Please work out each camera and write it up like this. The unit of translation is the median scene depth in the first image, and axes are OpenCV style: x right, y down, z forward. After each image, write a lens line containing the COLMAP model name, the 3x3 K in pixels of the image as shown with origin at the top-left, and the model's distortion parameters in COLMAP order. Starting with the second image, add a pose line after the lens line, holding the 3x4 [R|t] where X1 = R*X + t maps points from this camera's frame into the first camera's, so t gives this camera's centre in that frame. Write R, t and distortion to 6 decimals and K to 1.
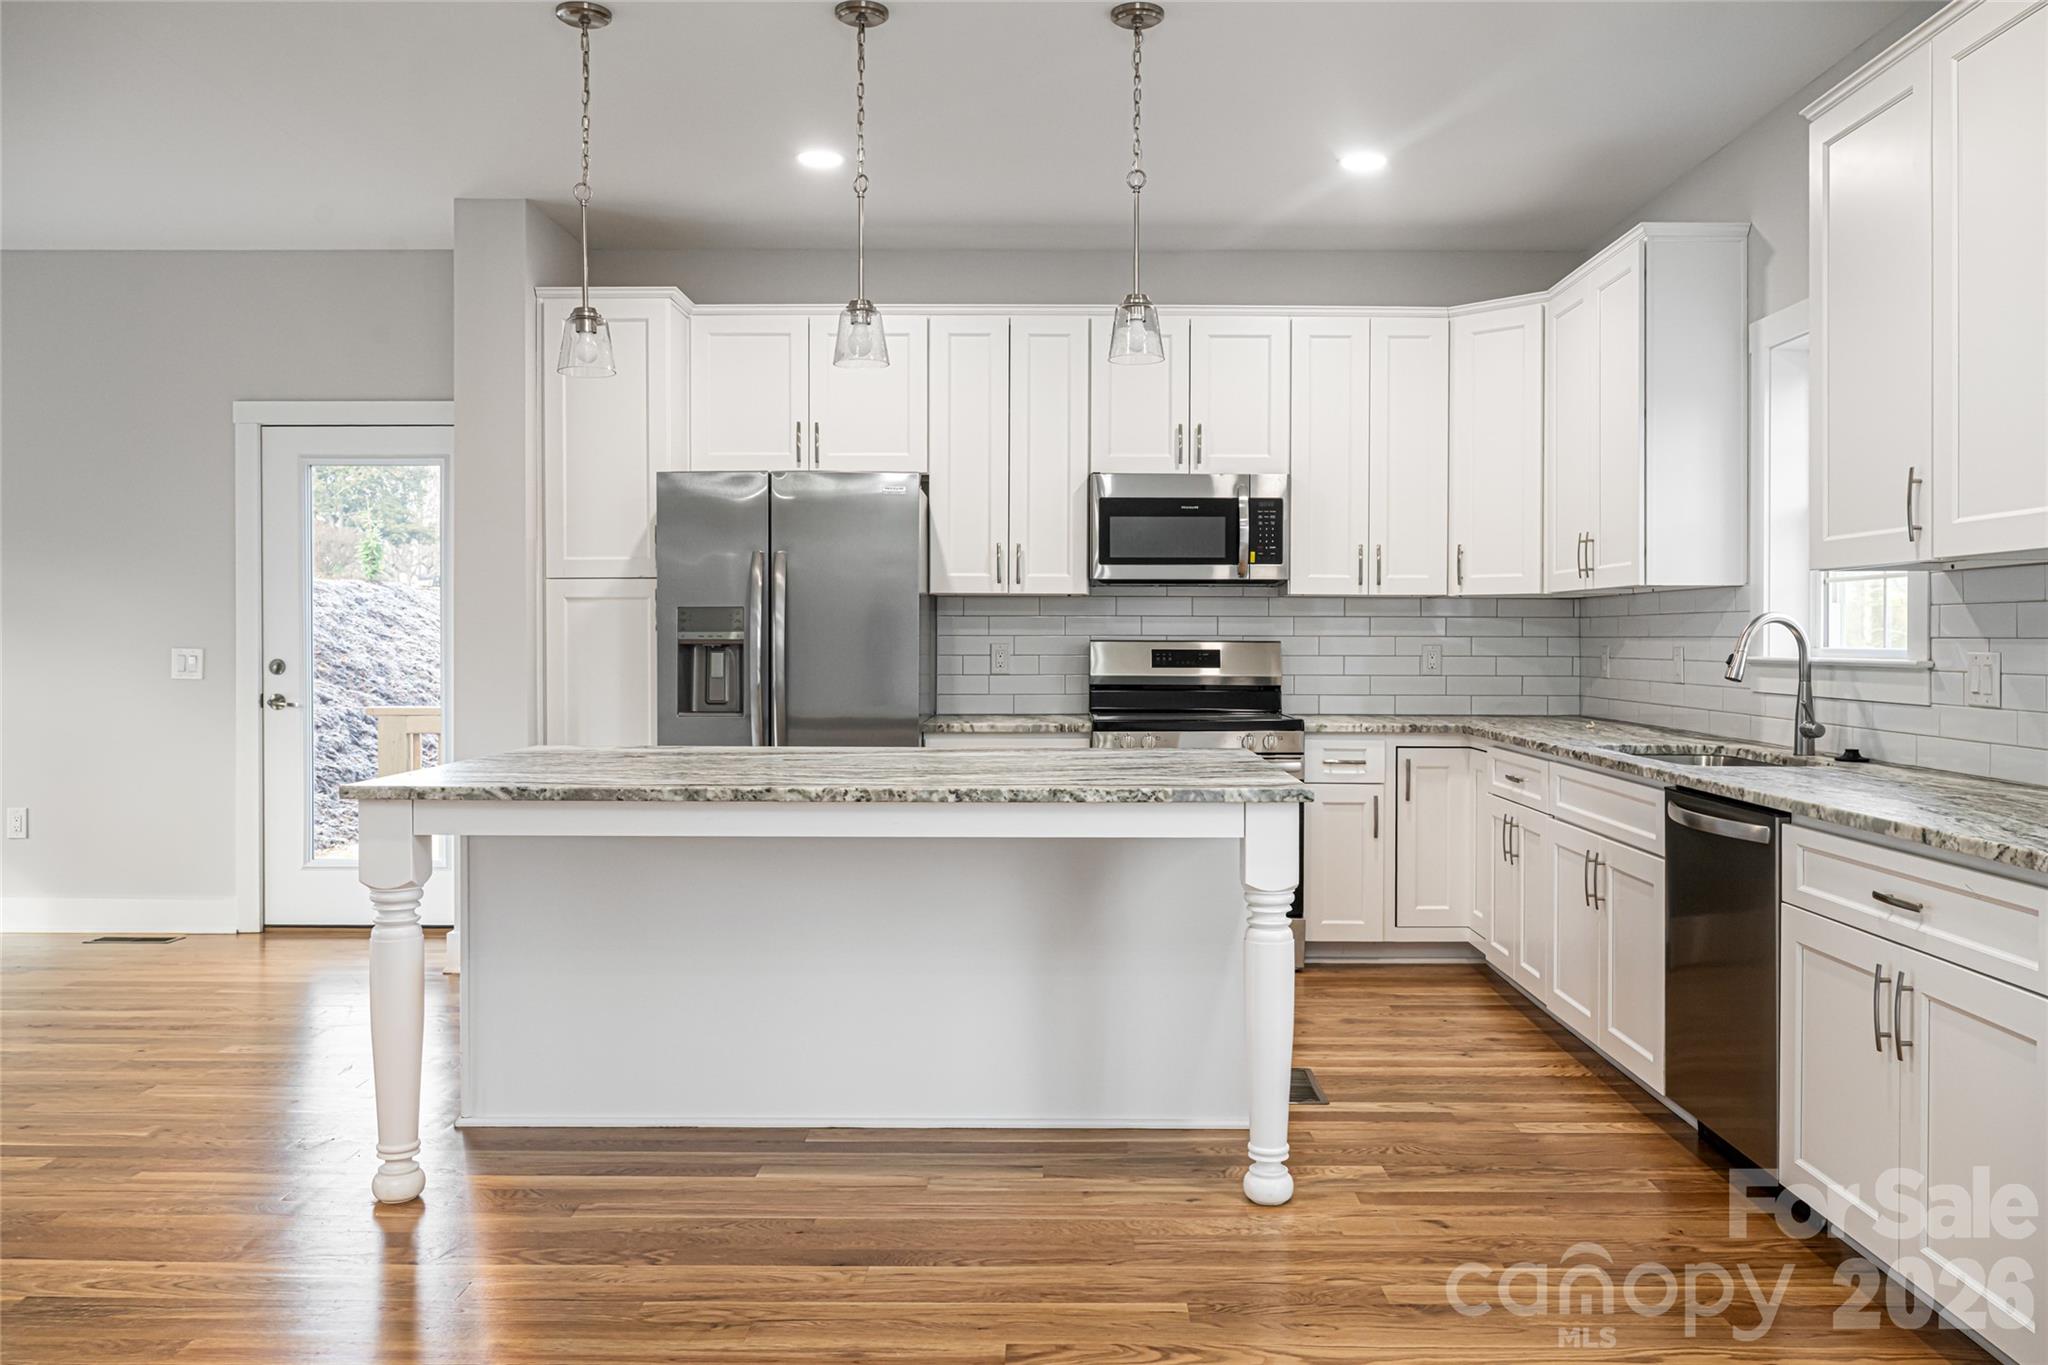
lens RADIAL K [[1568.8, 0, 1040.7], [0, 1568.8, 655.6], [0, 0, 1]] dist [-0.002868, -0.006905]
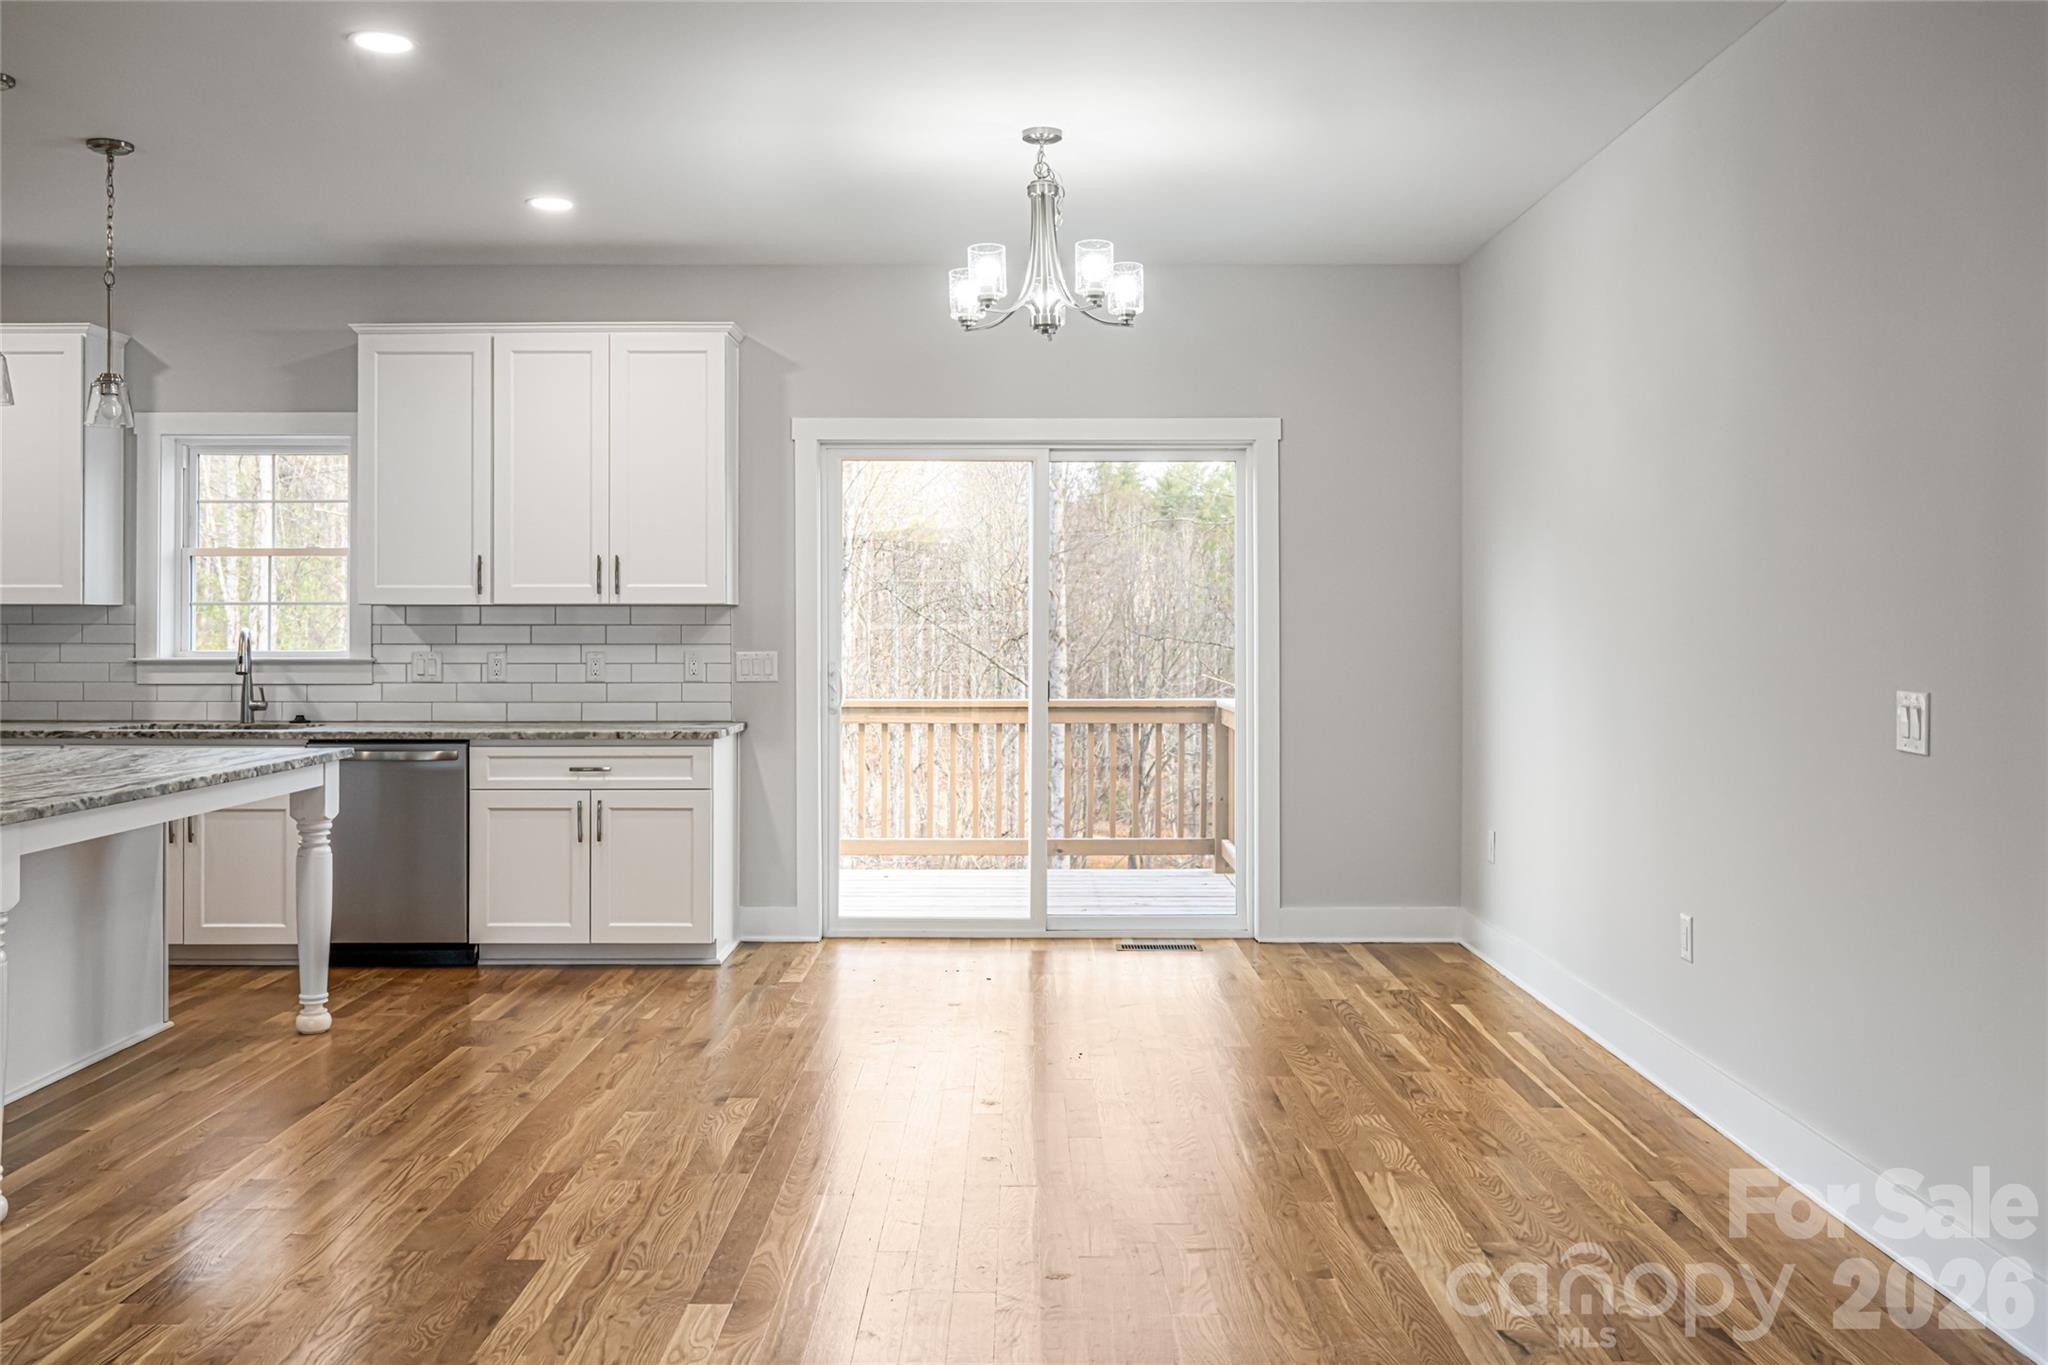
lens RADIAL K [[1851.6, 0, 1015.5], [0, 1851.6, 619.2], [0, 0, 1]] dist [0.004626, 0.001155]
pose [[-0.000900, 0.000718, 0.999999, -0.979786], [0.011748, 0.999931, -0.000708, -0.019537], [-0.999931, 0.011747, -0.000908, 0.207507]]
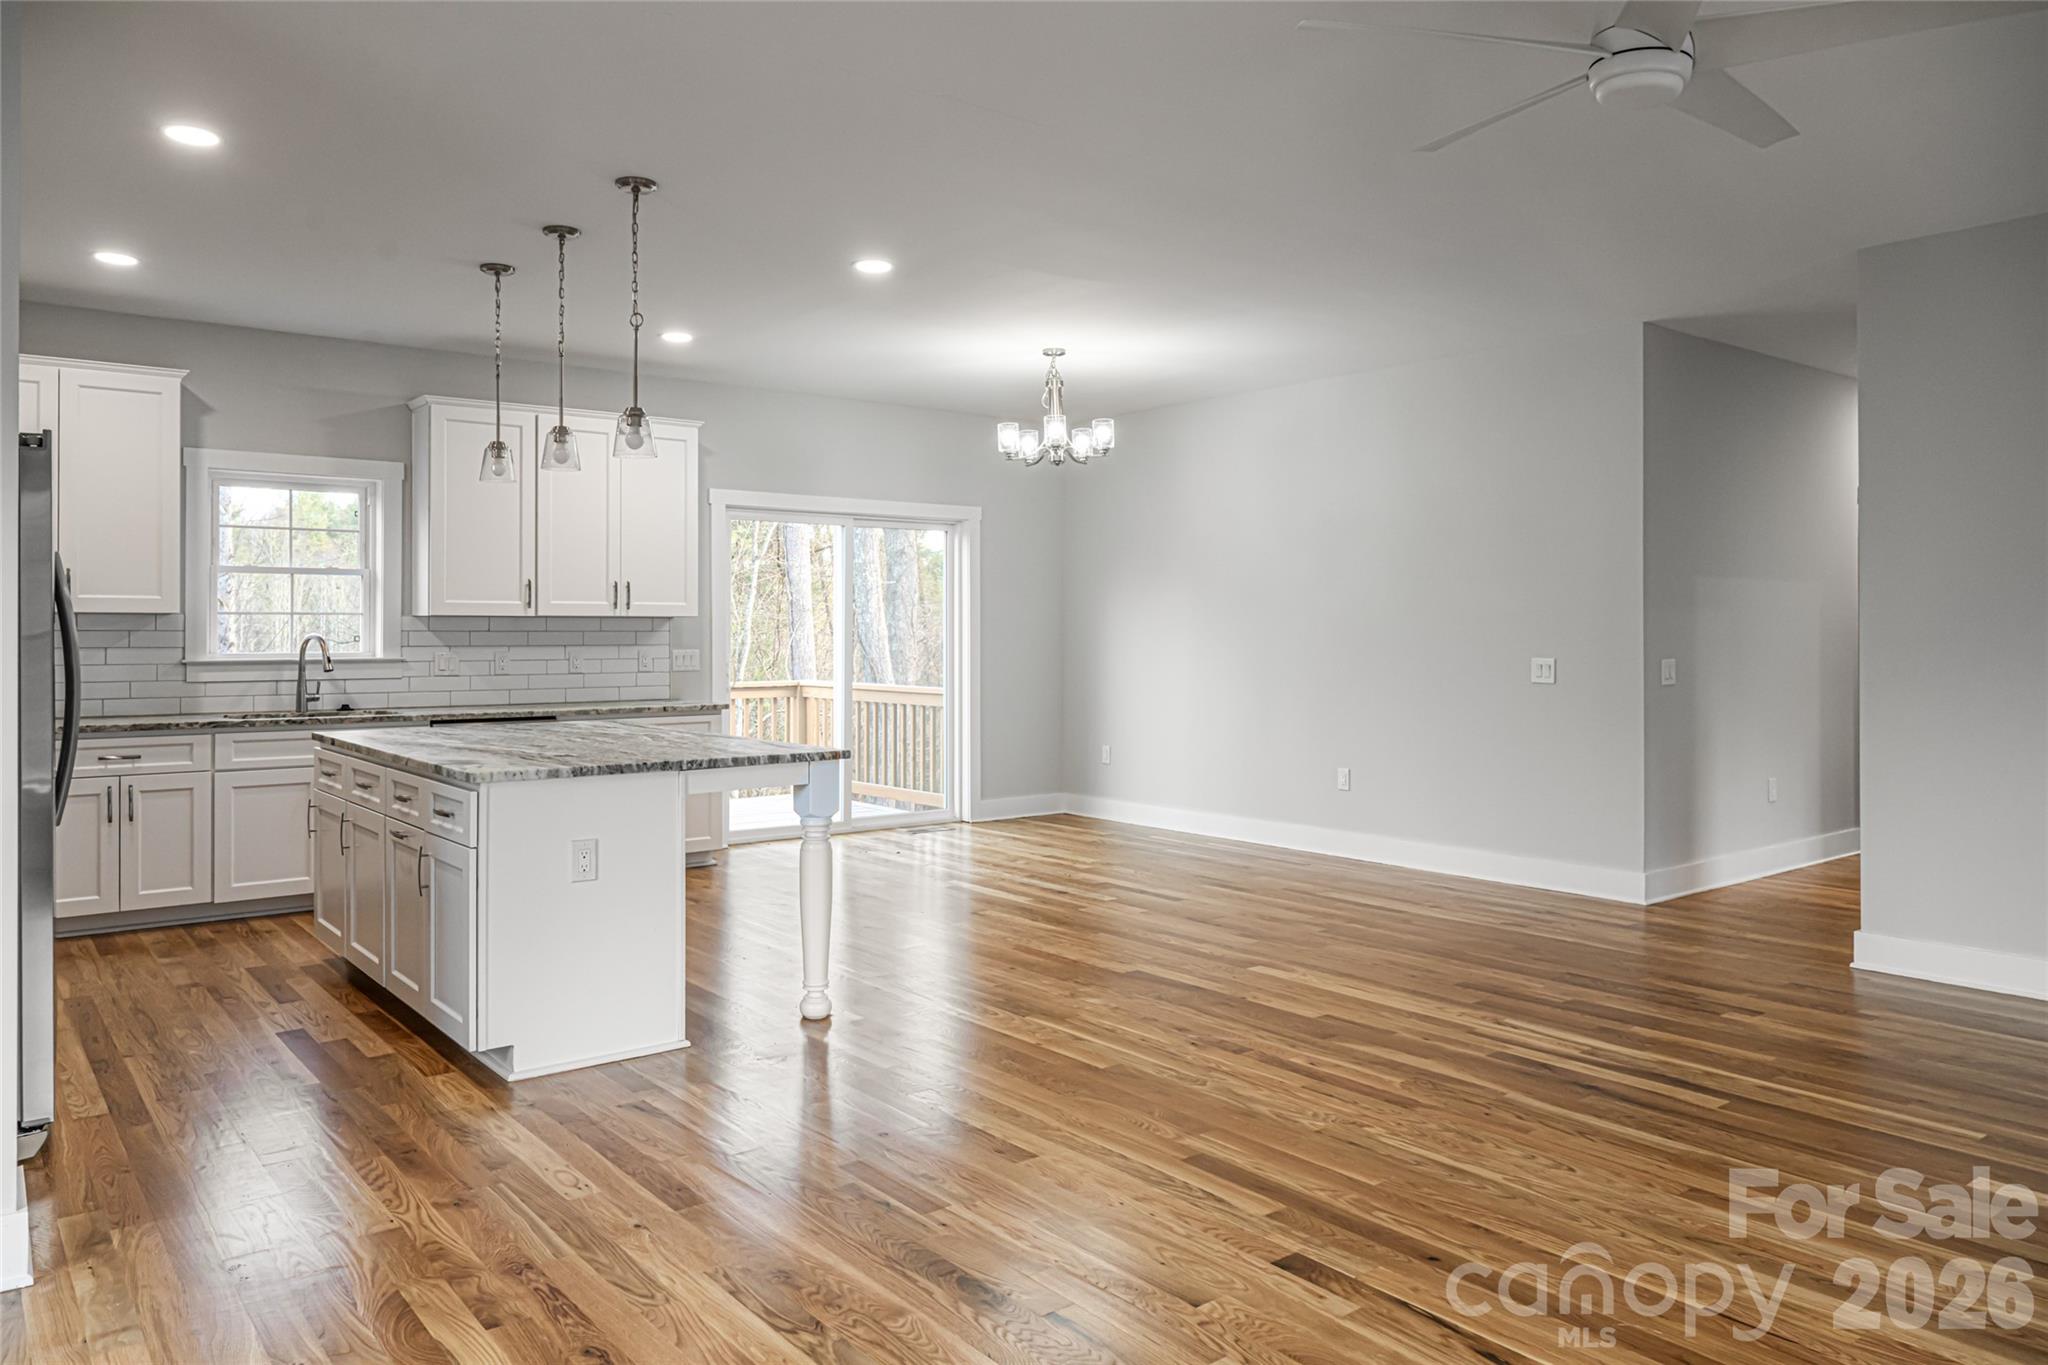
lens RADIAL K [[1408.1, 0, 1031.3], [0, 1408.1, 618.3], [0, 0, 1]] dist [-0.003379, 0.000151]
pose [[-0.631882, 0.004585, 0.775051, -0.997218], [0.007162, 0.999974, -0.000077, -0.029480], [-0.775032, 0.005502, -0.631898, 1.053175]]
